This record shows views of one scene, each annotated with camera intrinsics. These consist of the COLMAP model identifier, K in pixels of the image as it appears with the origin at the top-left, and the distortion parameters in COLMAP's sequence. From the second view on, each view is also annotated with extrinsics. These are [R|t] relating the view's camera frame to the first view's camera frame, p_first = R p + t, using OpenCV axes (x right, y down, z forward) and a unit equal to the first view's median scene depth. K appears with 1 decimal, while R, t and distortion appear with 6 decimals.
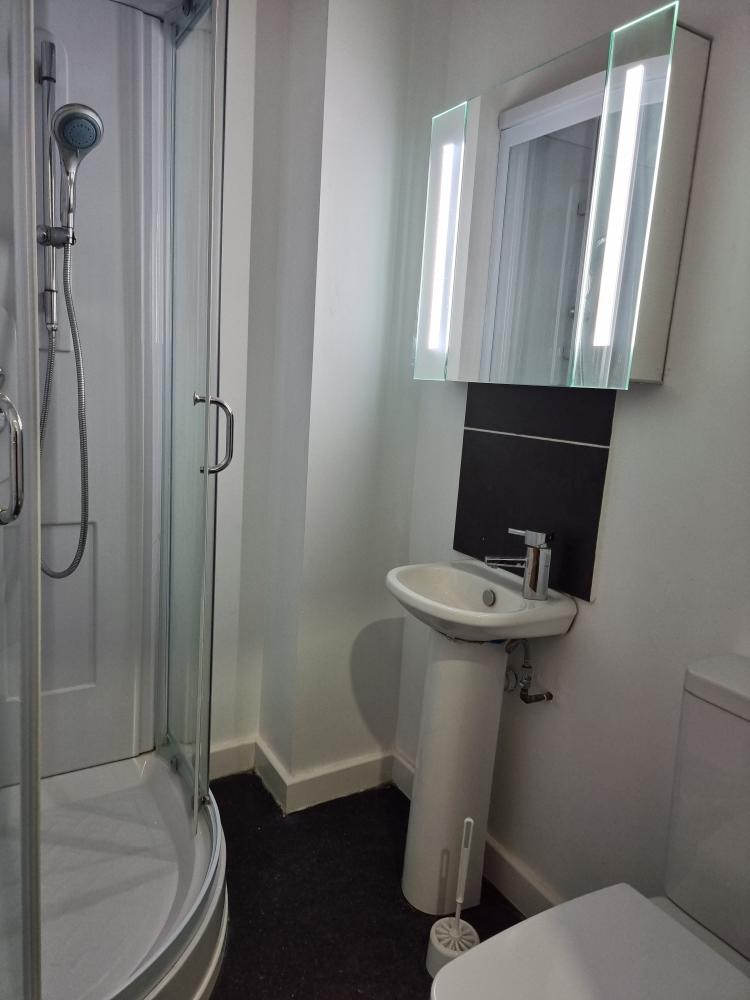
lens RADIAL K [[681.3, 0, 375.0], [0, 681.3, 500.0], [0, 0, 1]] dist [0.029890, -0.002473]
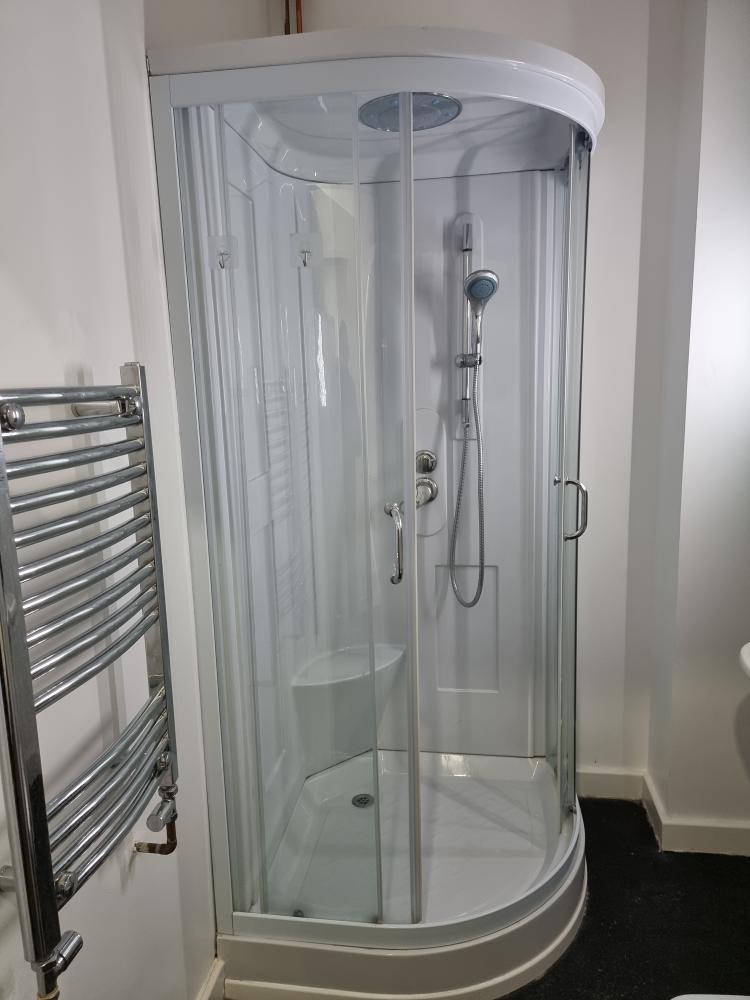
lens RADIAL K [[681.3, 0, 375.0], [0, 681.3, 500.0], [0, 0, 1]] dist [0.029890, -0.002473]
pose [[0.769002, 0.021368, -0.638889, 0.245758], [-0.031223, 0.999504, -0.004154, -0.084096], [0.638483, 0.023142, 0.769288, -0.149690]]
